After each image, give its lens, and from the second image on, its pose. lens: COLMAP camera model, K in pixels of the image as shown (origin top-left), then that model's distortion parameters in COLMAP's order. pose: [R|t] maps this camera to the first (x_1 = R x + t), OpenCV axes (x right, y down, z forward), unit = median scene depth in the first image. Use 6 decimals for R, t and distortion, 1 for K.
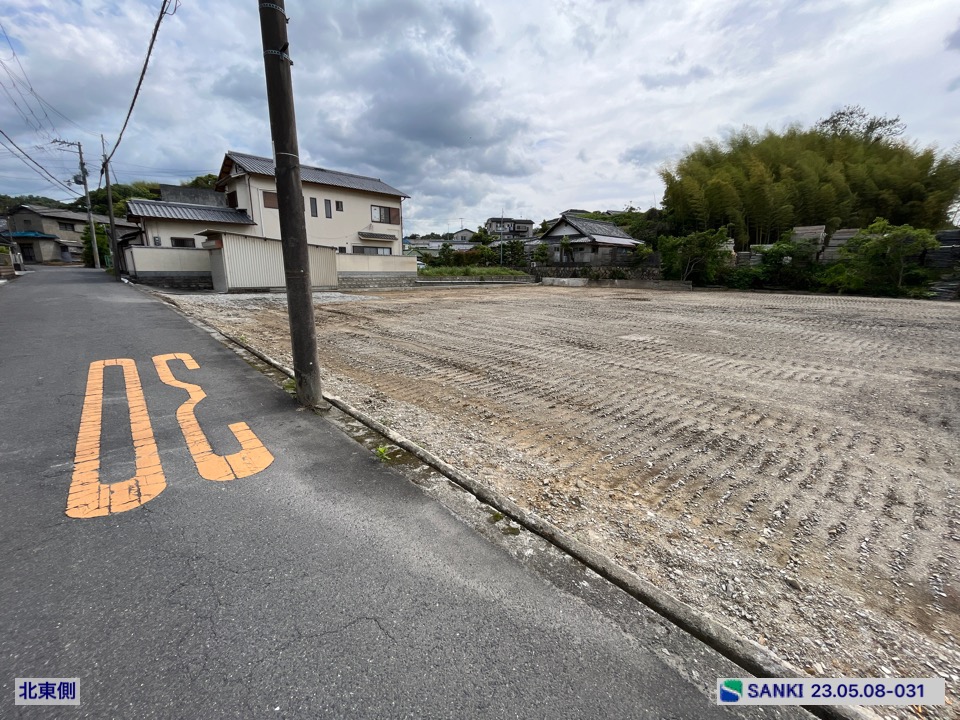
lens RADIAL K [[388.9, 0, 474.6], [0, 388.9, 361.3], [0, 0, 1]] dist [-0.002360, -0.000113]
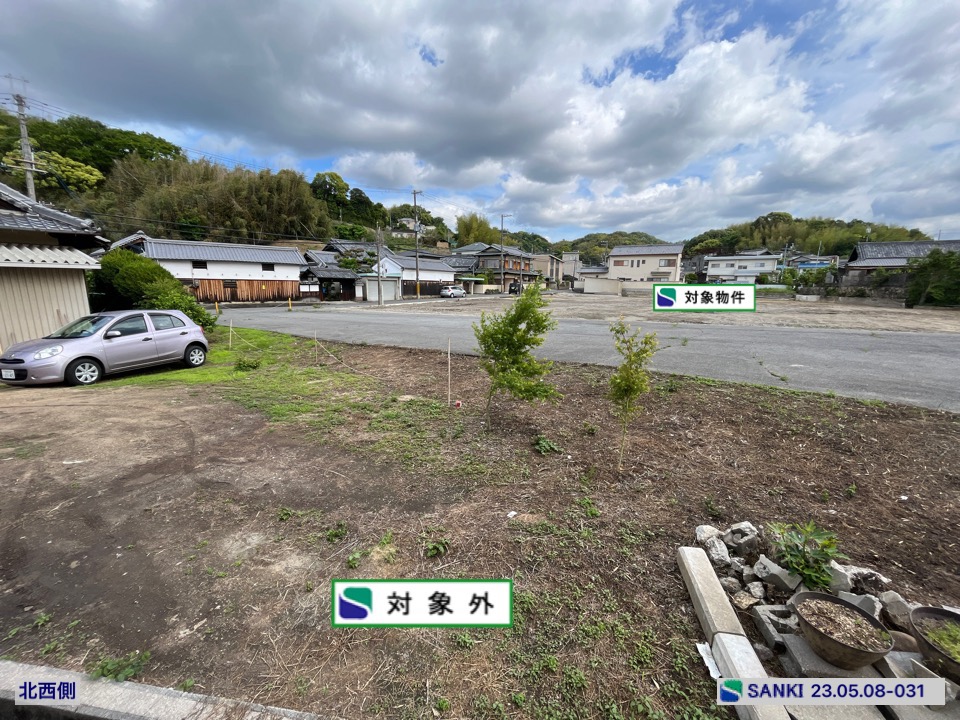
lens RADIAL K [[388.9, 0, 477.7], [0, 388.9, 357.1], [0, 0, 1]] dist [-0.002360, -0.000113]
pose [[0.248588, 0.169588, -0.953648, 1.624061], [-0.235069, 0.965682, 0.110453, 0.136149], [0.939652, 0.196716, 0.279922, -0.487547]]
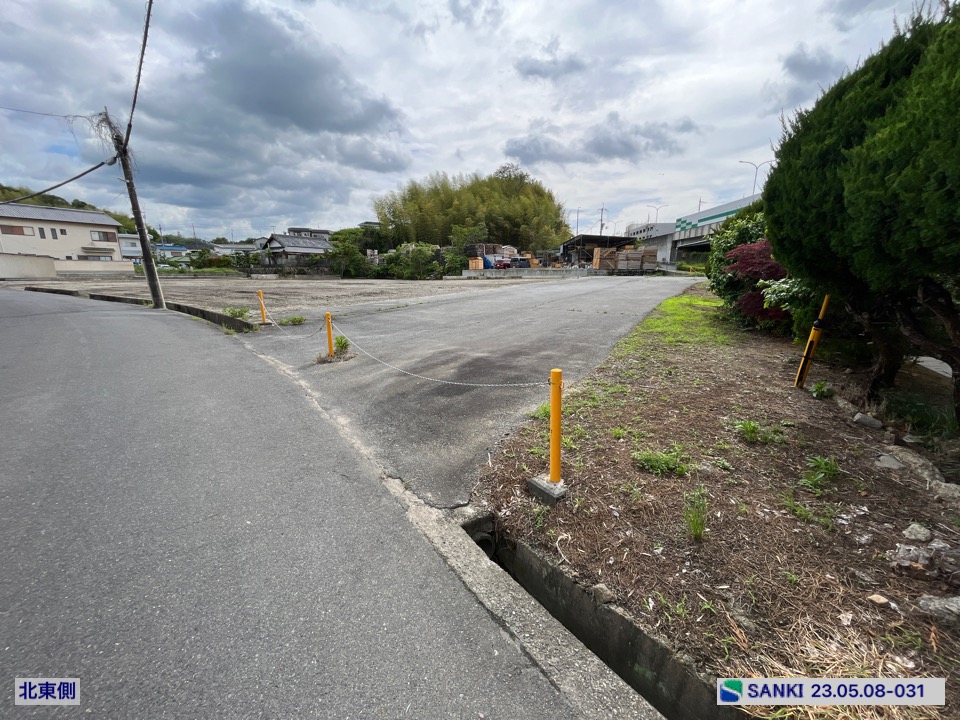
lens RADIAL K [[388.9, 0, 478.8], [0, 388.9, 348.8], [0, 0, 1]] dist [-0.002360, -0.000113]
pose [[0.947762, -0.073558, 0.310383, 0.714341], [0.085647, 0.996000, -0.025482, 0.269626], [-0.307267, 0.050734, 0.950270, -1.005800]]
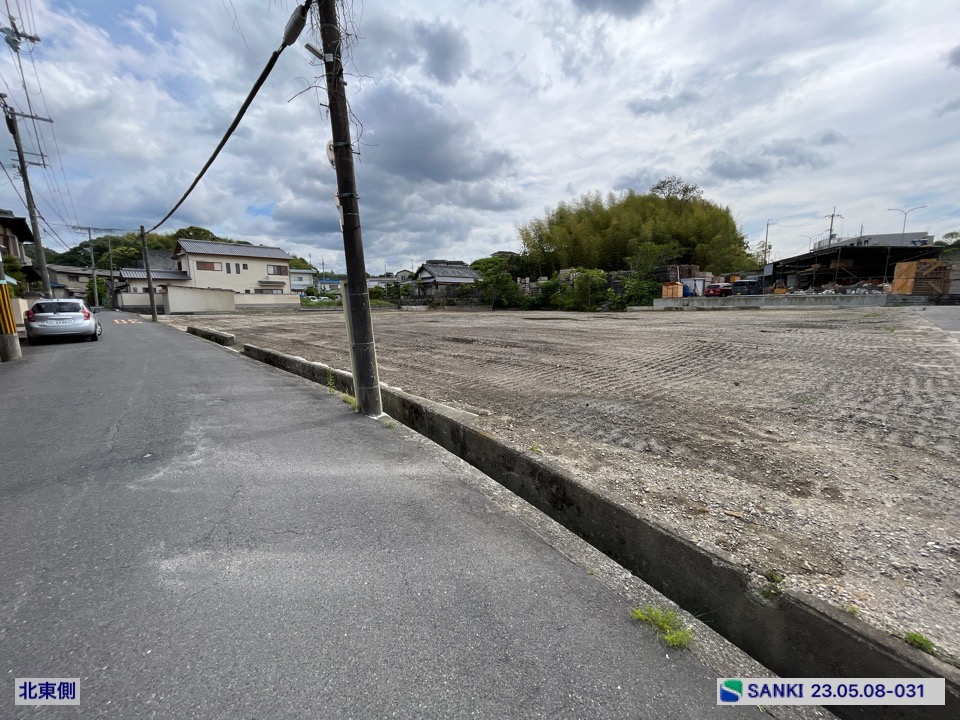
lens RADIAL K [[388.9, 0, 476.3], [0, 388.9, 351.7], [0, 0, 1]] dist [-0.002360, -0.000113]
pose [[0.999137, -0.026579, 0.031934, 0.545746], [0.029909, 0.993618, -0.108764, 0.173559], [-0.028839, 0.109625, 0.993555, -0.627719]]
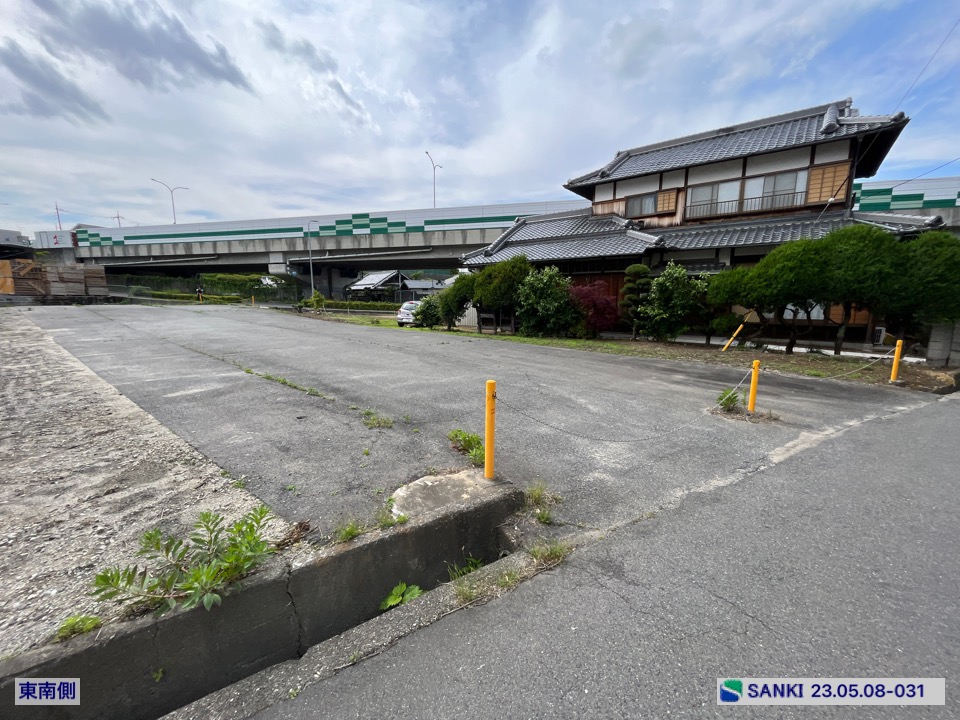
lens RADIAL K [[388.9, 0, 475.3], [0, 388.9, 358.0], [0, 0, 1]] dist [-0.002360, -0.000113]
pose [[-0.149596, -0.161532, 0.975463, 0.559485], [0.227941, 0.954356, 0.192994, 0.178415], [-0.962114, 0.251219, -0.105948, -0.647620]]
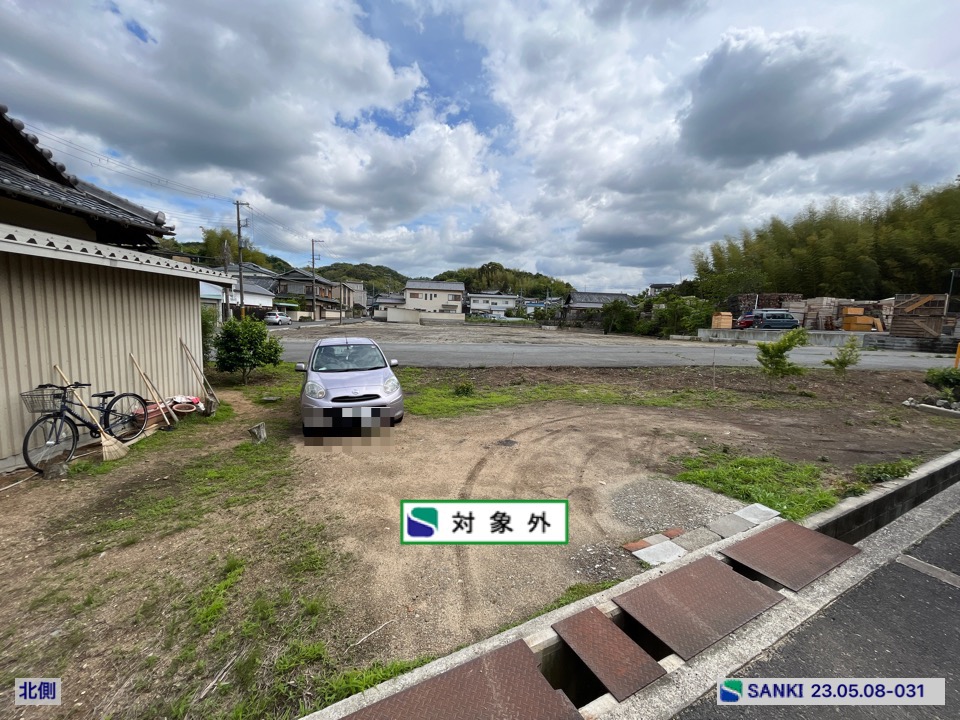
lens RADIAL K [[388.9, 0, 473.1], [0, 388.9, 348.8], [0, 0, 1]] dist [-0.002360, -0.000113]
pose [[0.774705, 0.064015, -0.629074, 1.471744], [-0.174347, 0.977923, -0.115195, 0.223020], [0.607811, 0.198919, 0.768763, -0.815884]]
